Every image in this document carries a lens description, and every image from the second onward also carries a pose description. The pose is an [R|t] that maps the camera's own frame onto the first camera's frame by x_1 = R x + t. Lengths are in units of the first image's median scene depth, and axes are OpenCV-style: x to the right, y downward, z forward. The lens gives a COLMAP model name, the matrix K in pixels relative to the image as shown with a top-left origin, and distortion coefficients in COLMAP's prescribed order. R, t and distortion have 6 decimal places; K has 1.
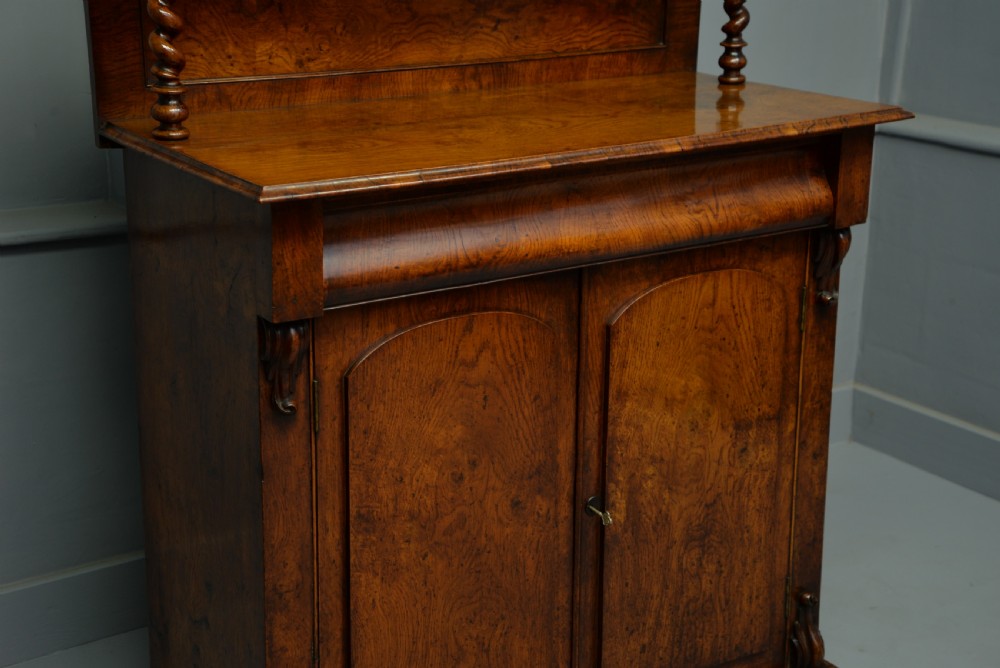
lens RADIAL K [[1744.8, 0, 505.2], [0, 1744.8, 340.2], [0, 0, 1]] dist [0.410227, 0.000000]
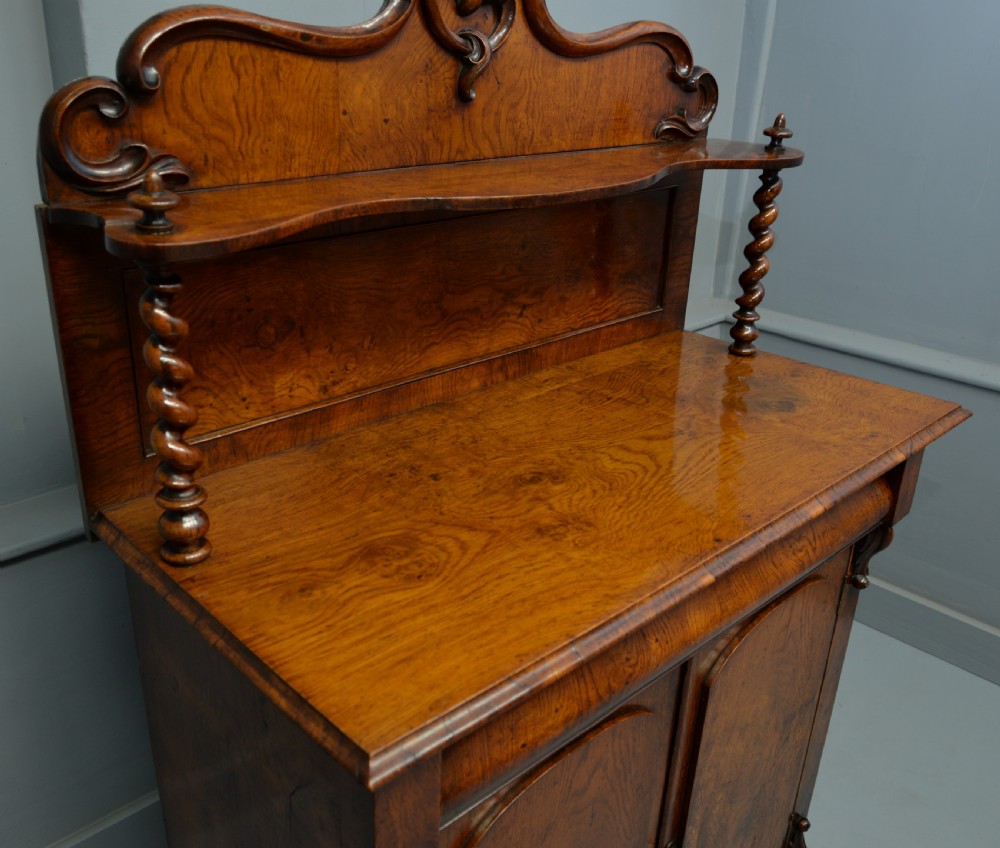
lens RADIAL K [[931.2, 0, 451.4], [0, 931.2, 438.1], [0, 0, 1]] dist [-0.057946, 0.000000]
pose [[0.989541, -0.055493, 0.133147, -0.117924], [0.039425, 0.991940, 0.120418, -0.186639], [-0.138756, -0.113910, 0.983754, 0.567205]]
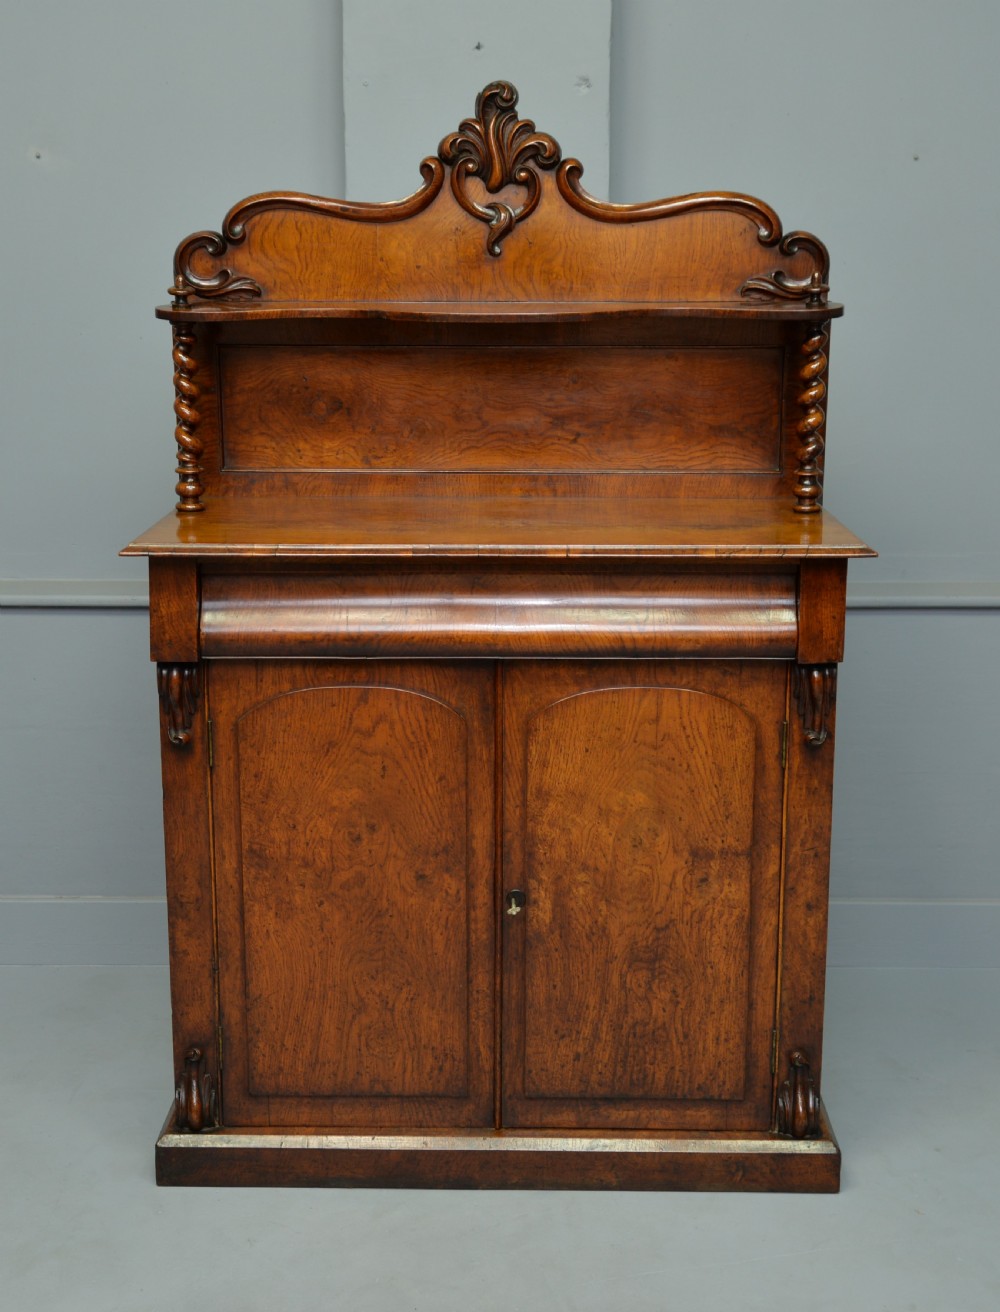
lens RADIAL K [[1907.5, 0, 462.9], [0, 1907.5, 668.6], [0, 0, 1]] dist [0.051893, 0.000000]
pose [[0.817270, 0.117380, -0.564174, 0.641981], [-0.159419, 0.986879, -0.025610, -0.004687], [0.553765, 0.110870, 0.825259, 0.050376]]
